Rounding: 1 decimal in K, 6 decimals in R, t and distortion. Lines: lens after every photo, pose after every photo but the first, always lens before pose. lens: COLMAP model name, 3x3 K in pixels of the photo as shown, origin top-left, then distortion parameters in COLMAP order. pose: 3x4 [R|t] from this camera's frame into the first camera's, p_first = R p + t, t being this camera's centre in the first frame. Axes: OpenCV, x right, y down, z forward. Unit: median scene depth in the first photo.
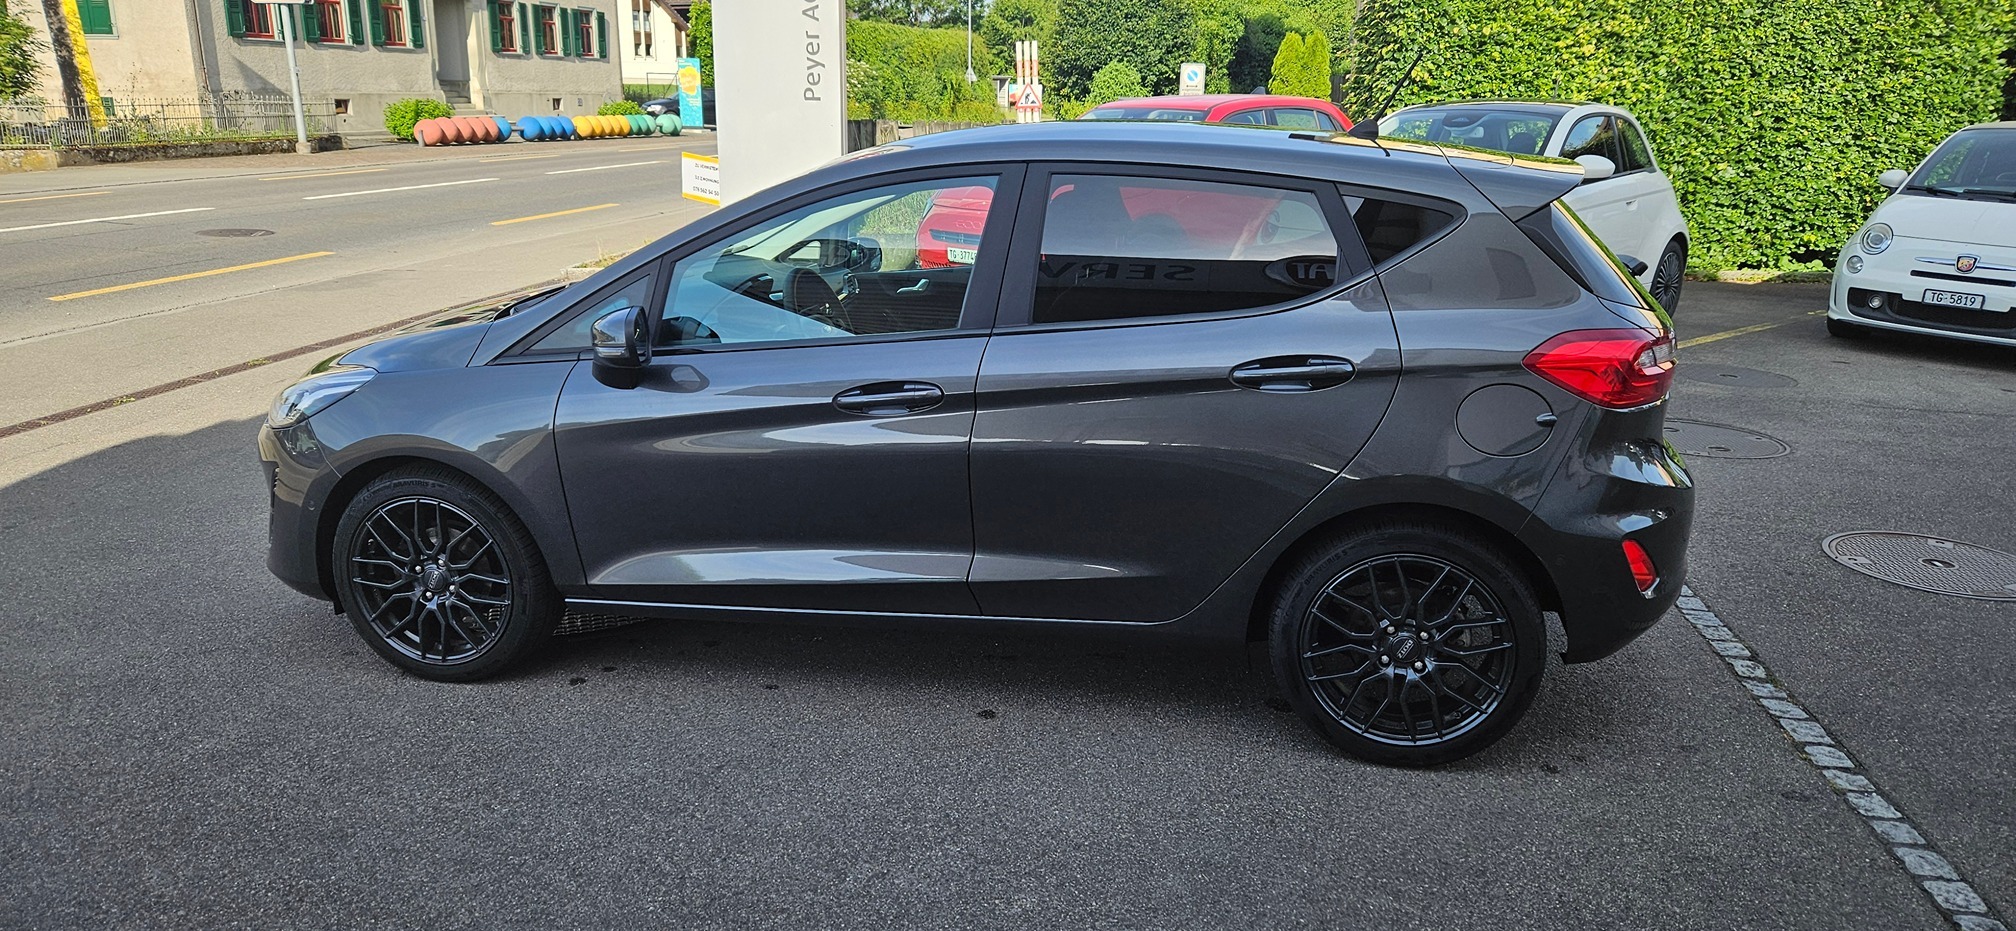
lens RADIAL K [[1352.5, 0, 1010.5], [0, 1352.5, 466.9], [0, 0, 1]] dist [0.074841, -0.067754]
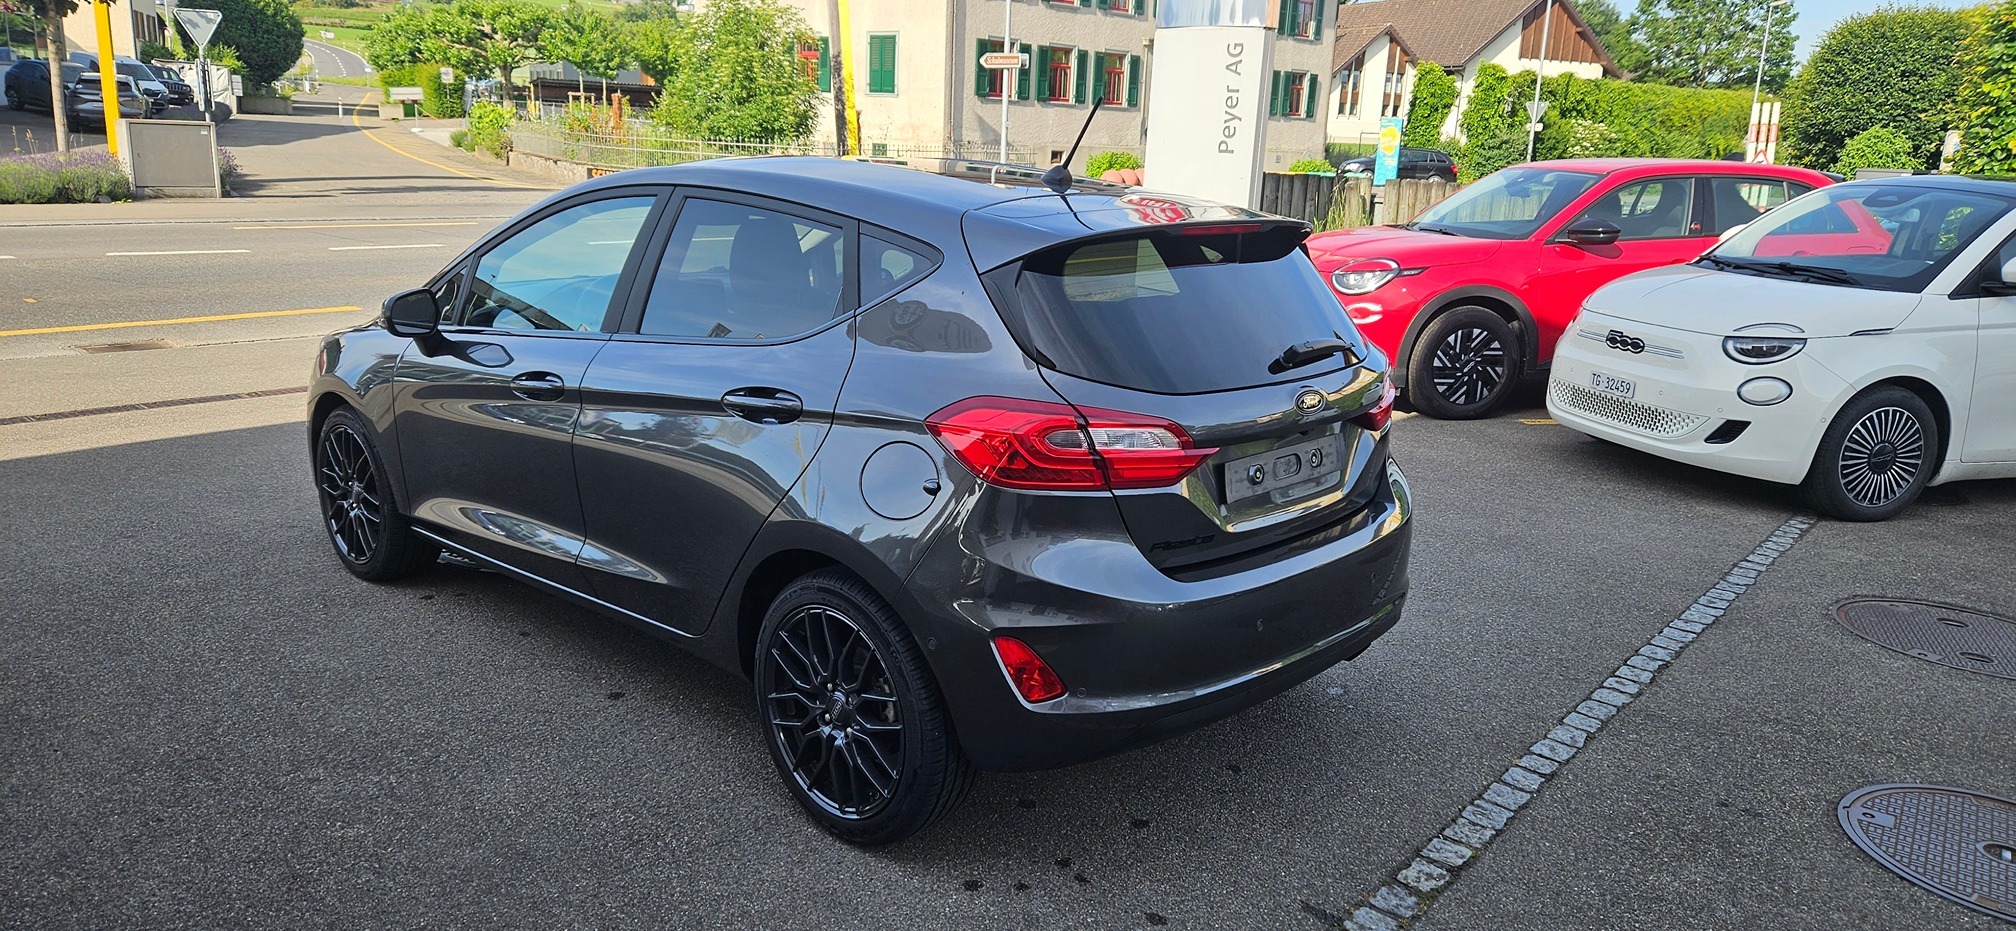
lens RADIAL K [[1359.1, 0, 1015.8], [0, 1359.1, 445.6], [0, 0, 1]] dist [0.072147, -0.061472]
pose [[0.855371, 0.139672, -0.498831, 0.106150], [-0.168078, 0.985698, -0.012217, -0.007097], [0.489990, 0.094293, 0.866613, 0.028212]]
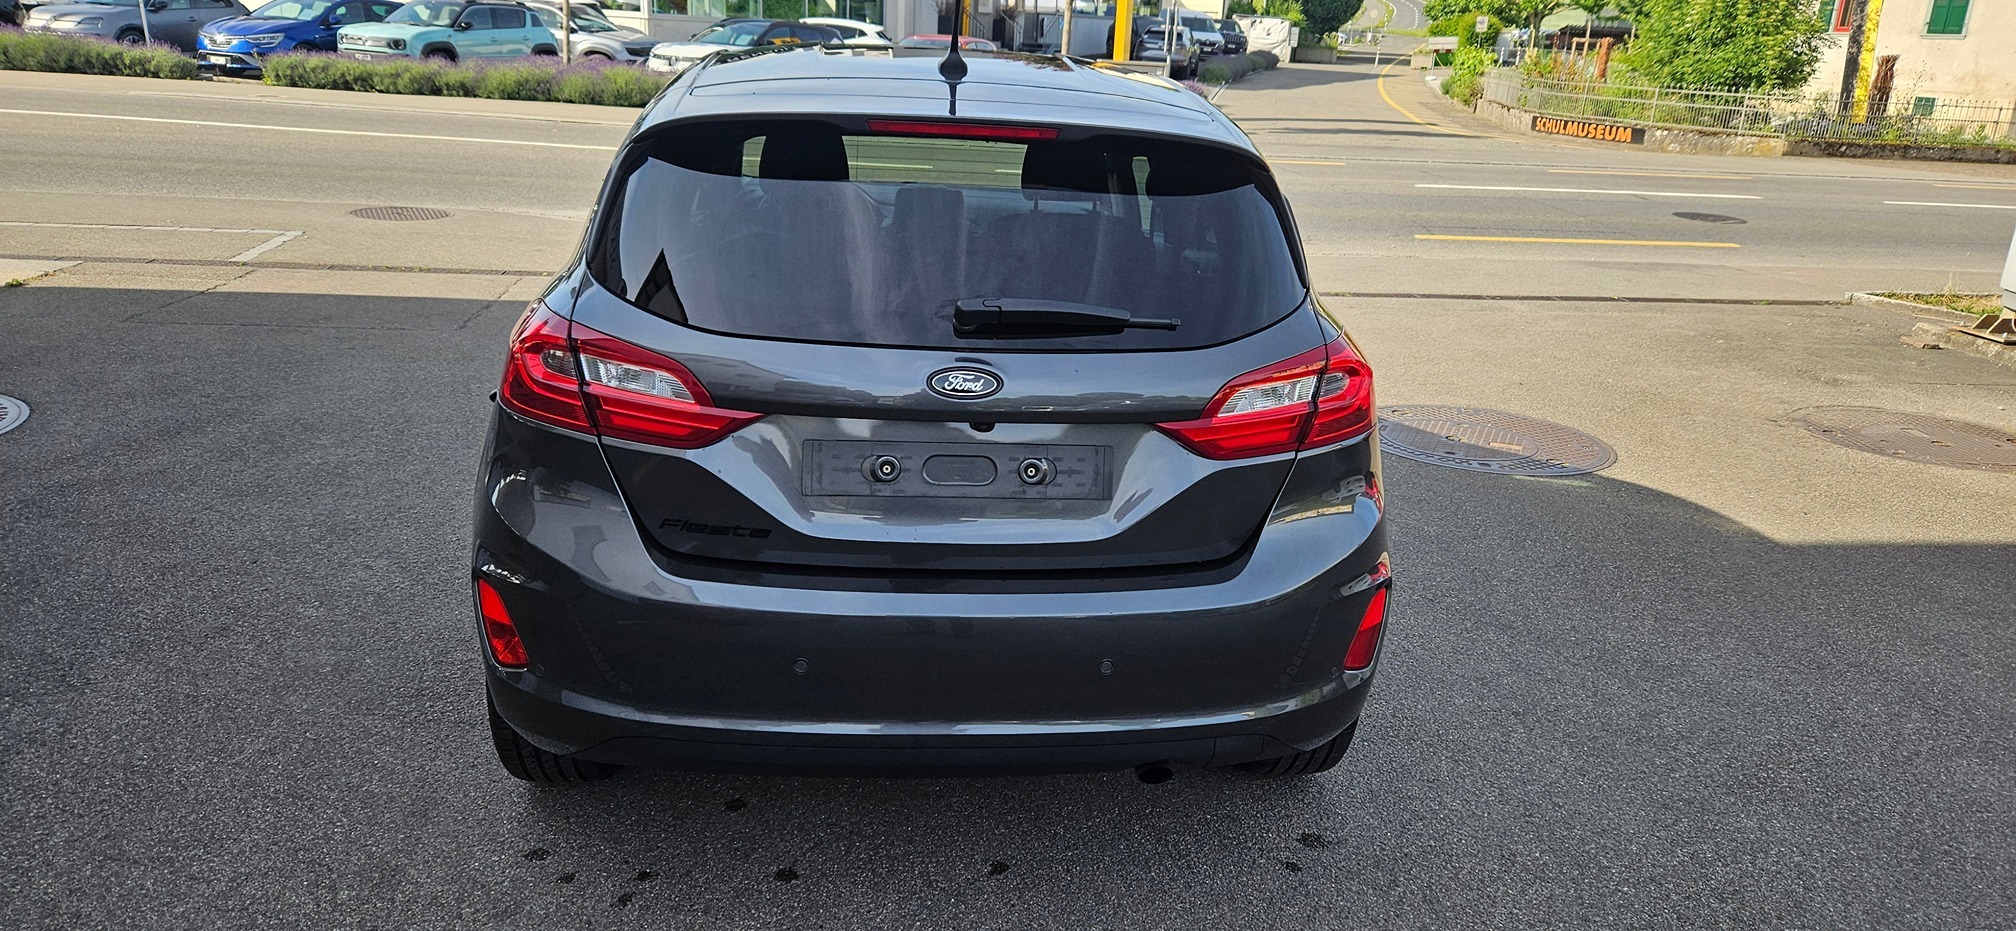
lens RADIAL K [[1359.1, 0, 1015.8], [0, 1359.1, 445.6], [0, 0, 1]] dist [0.072147, -0.061472]
pose [[0.293835, 0.282496, -0.913158, 0.145757], [-0.303439, 0.933482, 0.191144, -0.029947], [0.906414, 0.220923, 0.360010, 0.118045]]
